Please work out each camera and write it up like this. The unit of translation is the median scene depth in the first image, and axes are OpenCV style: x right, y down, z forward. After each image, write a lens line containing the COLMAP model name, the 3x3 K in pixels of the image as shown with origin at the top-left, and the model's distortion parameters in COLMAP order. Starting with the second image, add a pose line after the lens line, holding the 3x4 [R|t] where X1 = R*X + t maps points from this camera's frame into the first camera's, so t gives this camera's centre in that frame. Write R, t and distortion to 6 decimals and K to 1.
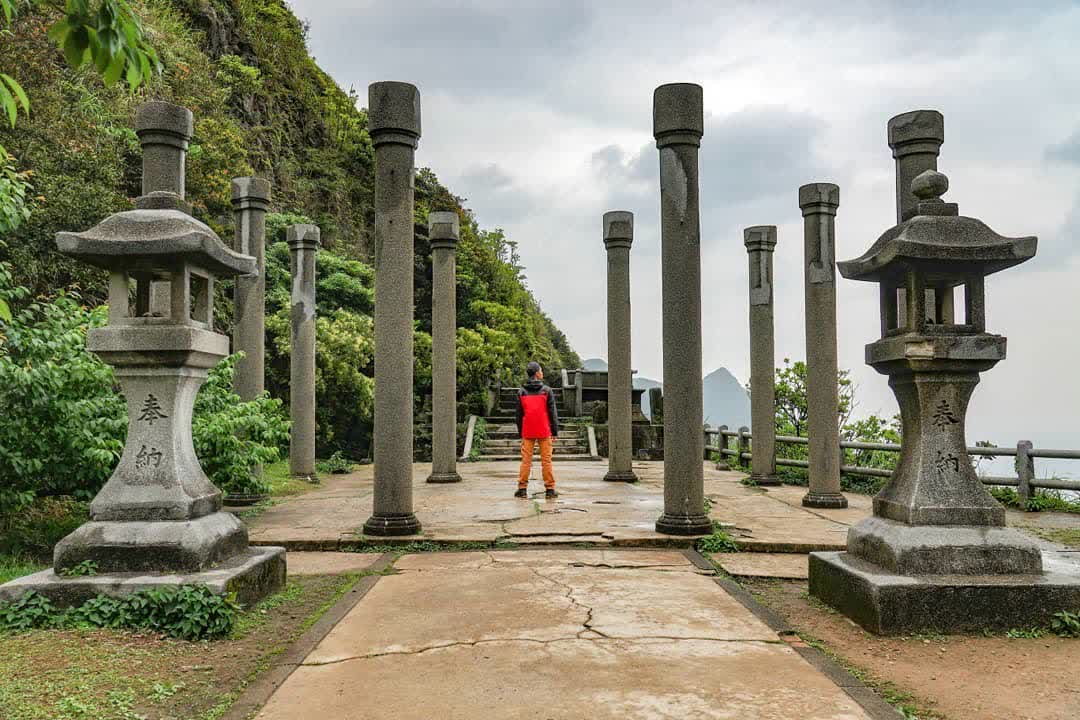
lens RADIAL K [[849.9, 0, 540.1], [0, 849.9, 362.6], [0, 0, 1]] dist [-0.000884, 0.006462]
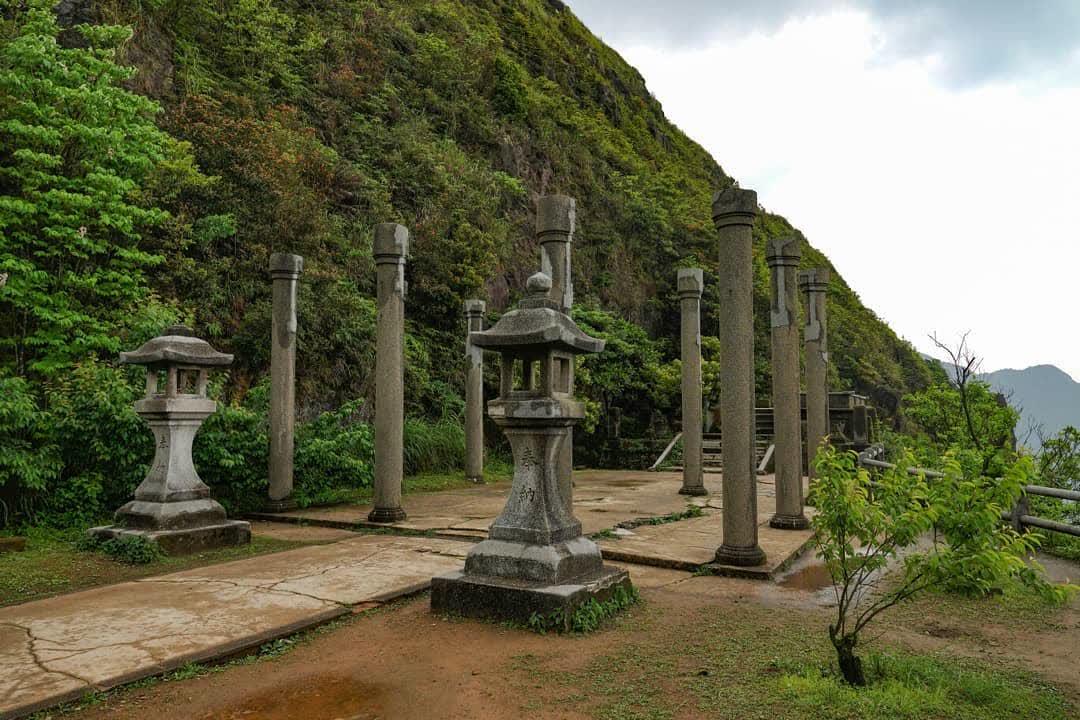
lens RADIAL K [[725.7, 0, 540.4], [0, 725.7, 368.7], [0, 0, 1]] dist [-0.000770, -0.000790]
pose [[0.867819, -0.030768, -0.495927, 1.075939], [0.024759, 0.999519, -0.018686, -0.058048], [0.496263, 0.003937, 0.868163, 0.021043]]
